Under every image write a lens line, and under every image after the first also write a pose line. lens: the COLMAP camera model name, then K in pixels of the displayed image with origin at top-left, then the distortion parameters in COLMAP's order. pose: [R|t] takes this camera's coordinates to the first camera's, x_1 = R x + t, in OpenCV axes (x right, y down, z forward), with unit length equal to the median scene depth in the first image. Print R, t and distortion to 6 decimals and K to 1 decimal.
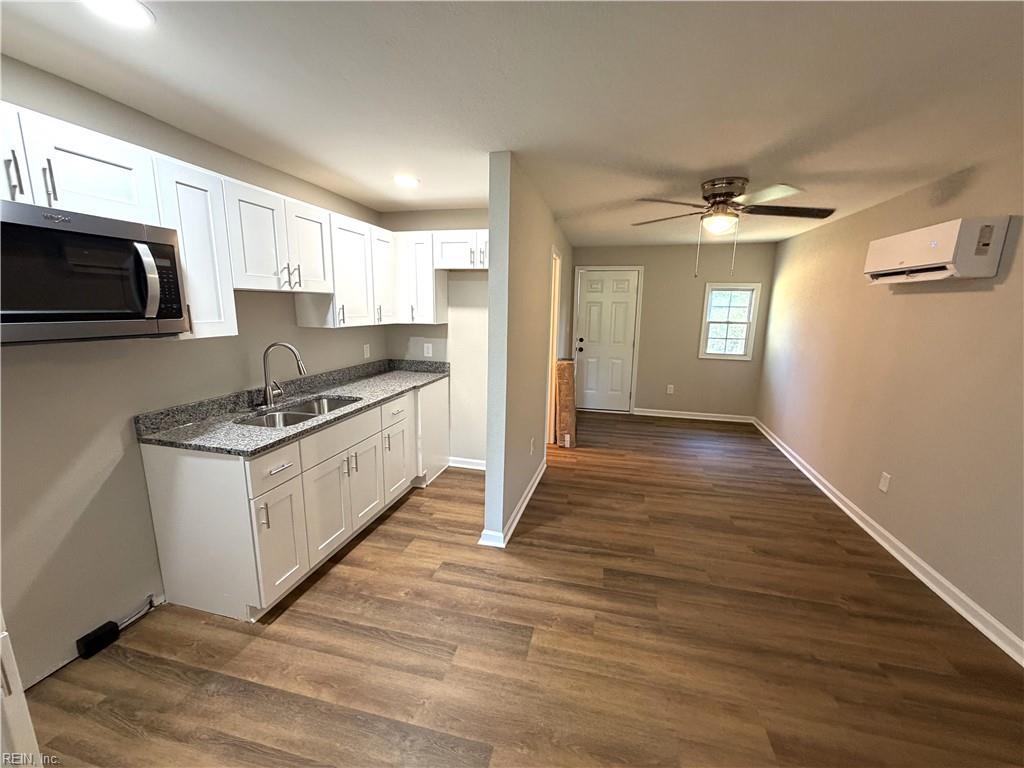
lens RADIAL K [[408.3, 0, 509.2], [0, 408.3, 385.5], [0, 0, 1]] dist [-0.001540, 0.000523]
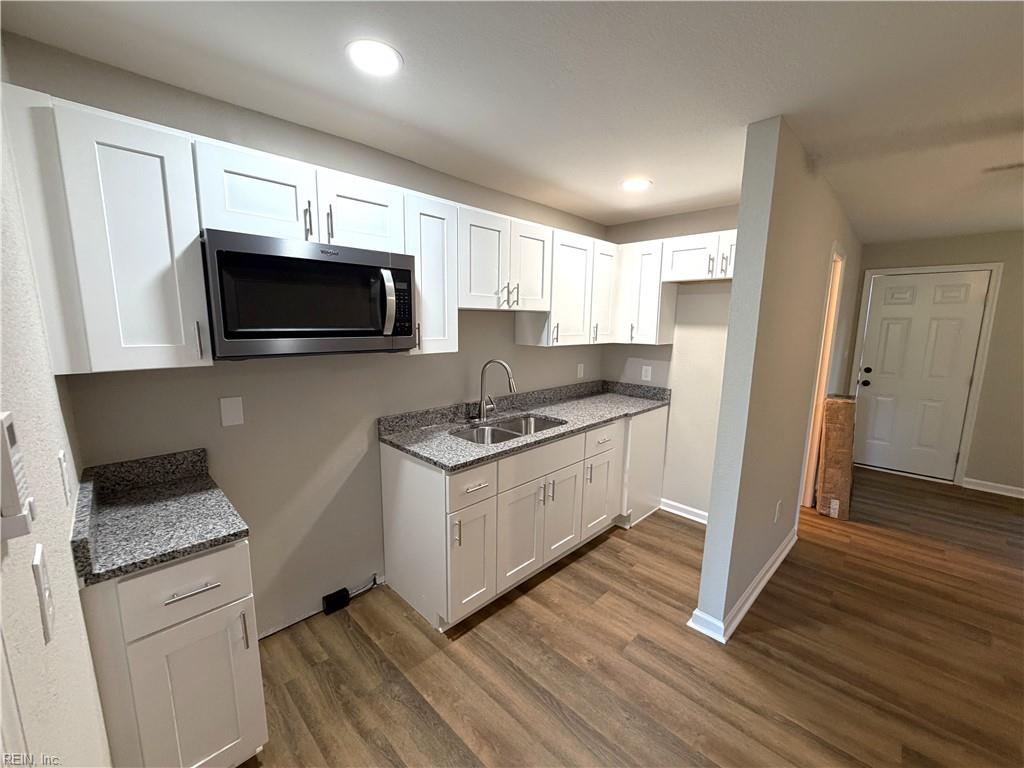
lens RADIAL K [[408.3, 0, 508.3], [0, 408.3, 385.3], [0, 0, 1]] dist [-0.001540, 0.000523]
pose [[0.859343, 0.074682, -0.505917, -0.010312], [-0.096313, 0.995211, -0.016686, -0.027719], [0.502248, 0.063065, 0.862421, 0.137925]]
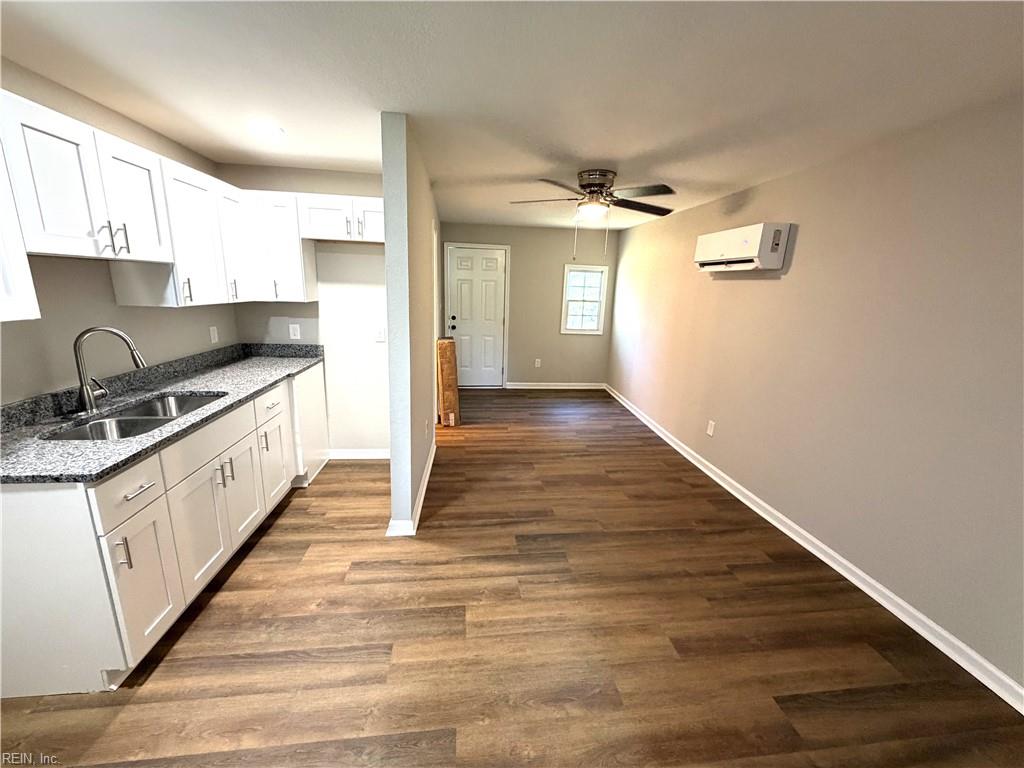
lens RADIAL K [[408.3, 0, 509.5], [0, 408.3, 385.2], [0, 0, 1]] dist [-0.001540, 0.000523]
pose [[0.936868, -0.065768, 0.343443, -0.124668], [0.046770, 0.996897, 0.063319, -0.010877], [-0.346542, -0.043259, 0.937037, 0.028036]]
